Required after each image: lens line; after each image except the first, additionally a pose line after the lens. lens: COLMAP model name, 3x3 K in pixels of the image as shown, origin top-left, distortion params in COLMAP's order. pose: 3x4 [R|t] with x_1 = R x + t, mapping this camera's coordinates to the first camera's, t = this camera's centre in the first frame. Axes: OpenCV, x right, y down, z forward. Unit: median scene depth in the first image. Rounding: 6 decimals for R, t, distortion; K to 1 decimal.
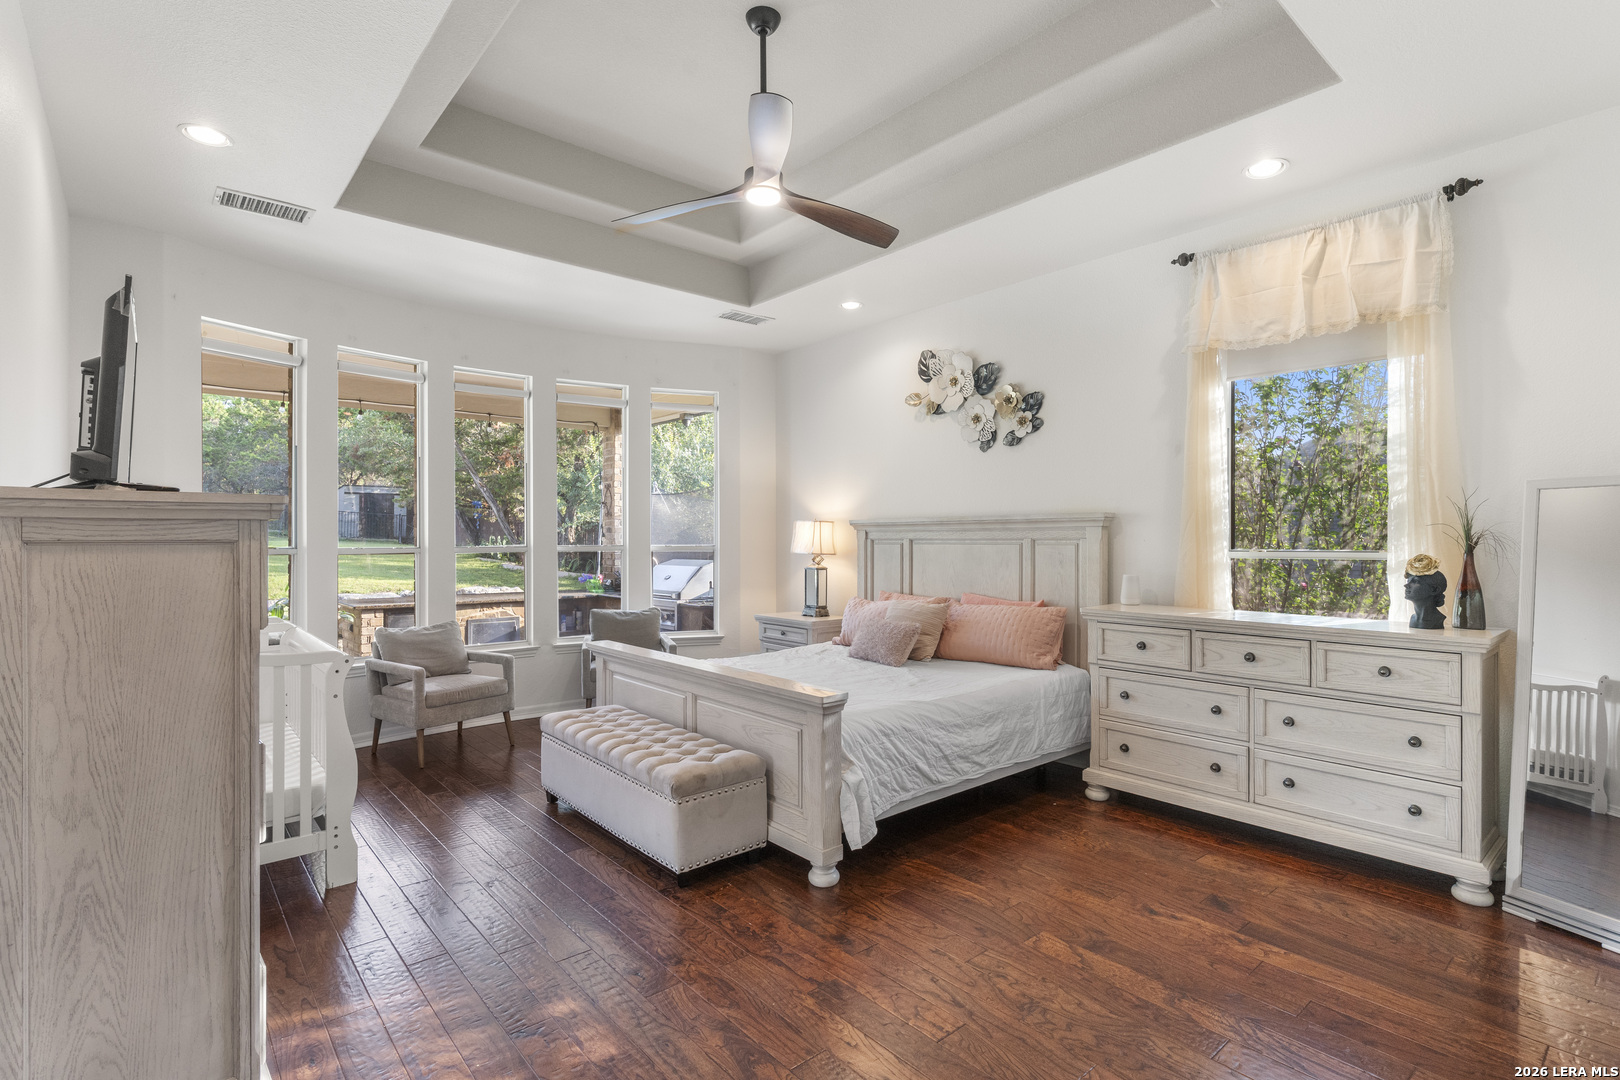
lens RADIAL K [[773.3, 0, 810.1], [0, 773.3, 543.1], [0, 0, 1]] dist [-0.001060, 0.000544]
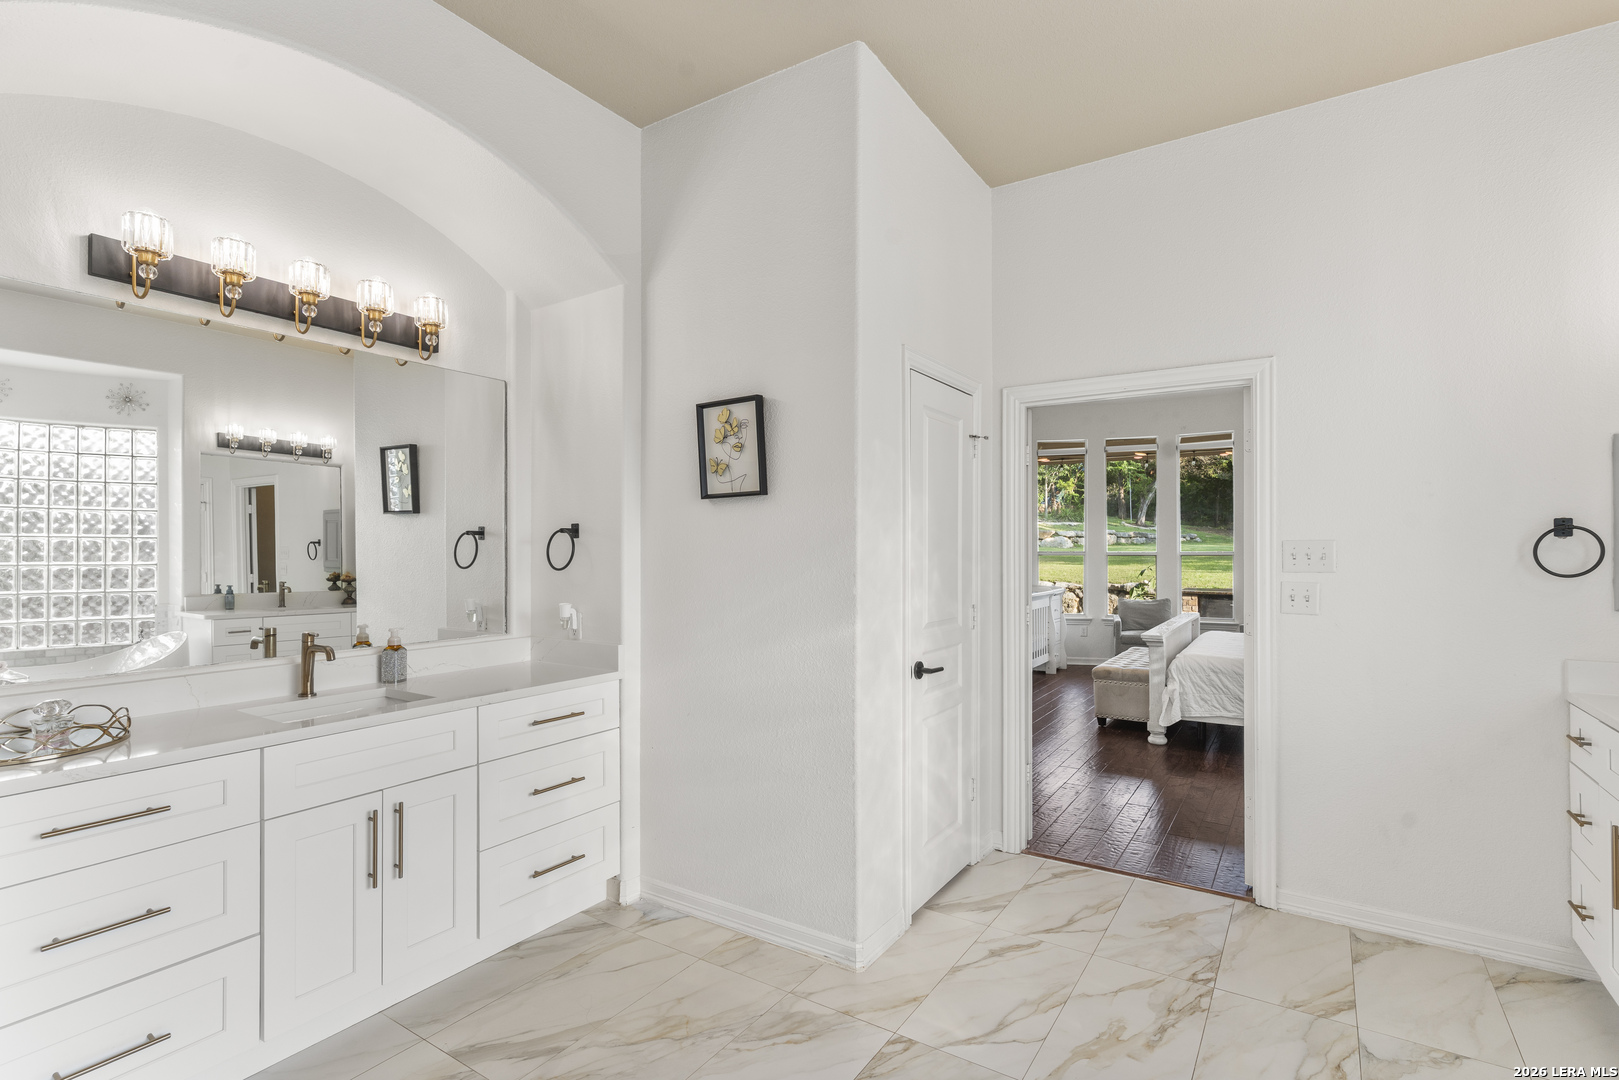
lens RADIAL K [[772.8, 0, 806.0], [0, 772.8, 540.3], [0, 0, 1]] dist [-0.001060, 0.000544]
pose [[0.278326, -0.002085, -0.960484, 0.895617], [-0.005664, 0.999977, -0.003812, -0.009767], [0.960470, 0.006501, 0.278308, -0.169597]]
